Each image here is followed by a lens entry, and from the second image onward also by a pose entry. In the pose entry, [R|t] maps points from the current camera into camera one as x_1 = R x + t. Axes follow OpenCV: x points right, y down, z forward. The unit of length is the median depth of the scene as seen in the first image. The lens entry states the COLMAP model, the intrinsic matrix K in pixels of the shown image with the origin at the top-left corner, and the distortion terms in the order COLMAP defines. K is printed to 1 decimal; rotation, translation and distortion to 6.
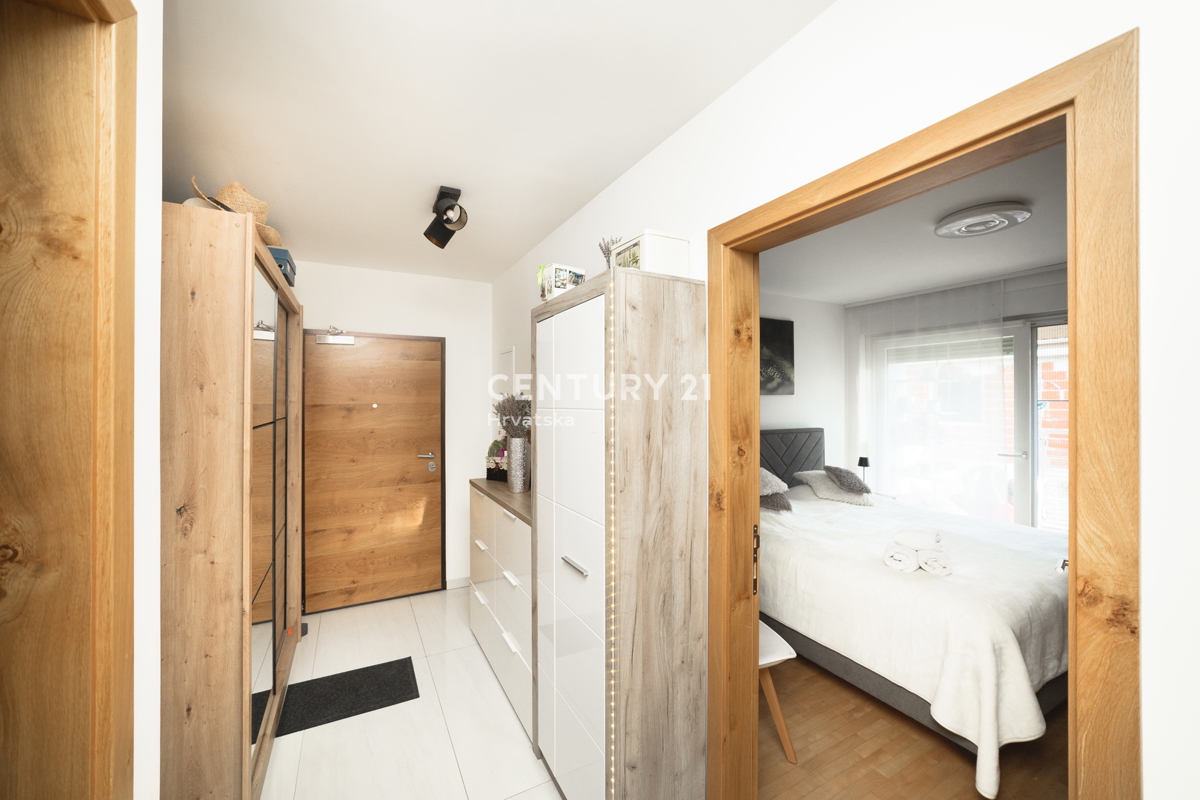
lens RADIAL K [[470.7, 0, 600.7], [0, 470.7, 398.0], [0, 0, 1]] dist [-0.003853, 0.000449]
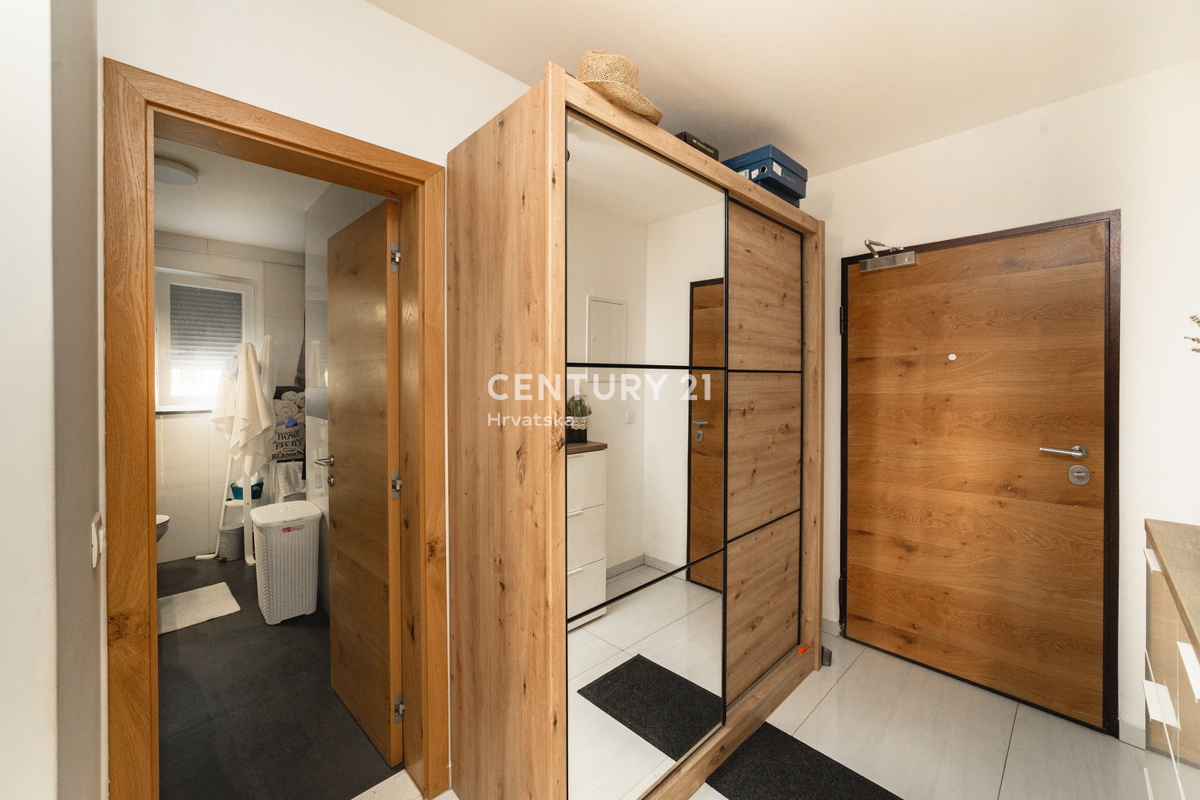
lens RADIAL K [[470.7, 0, 596.3], [0, 470.7, 387.8], [0, 0, 1]] dist [-0.003853, 0.000449]
pose [[0.257322, 0.011034, -0.966263, -0.009342], [0.004419, 0.999911, 0.012595, 0.048112], [0.966316, -0.007510, 0.257250, 0.407046]]
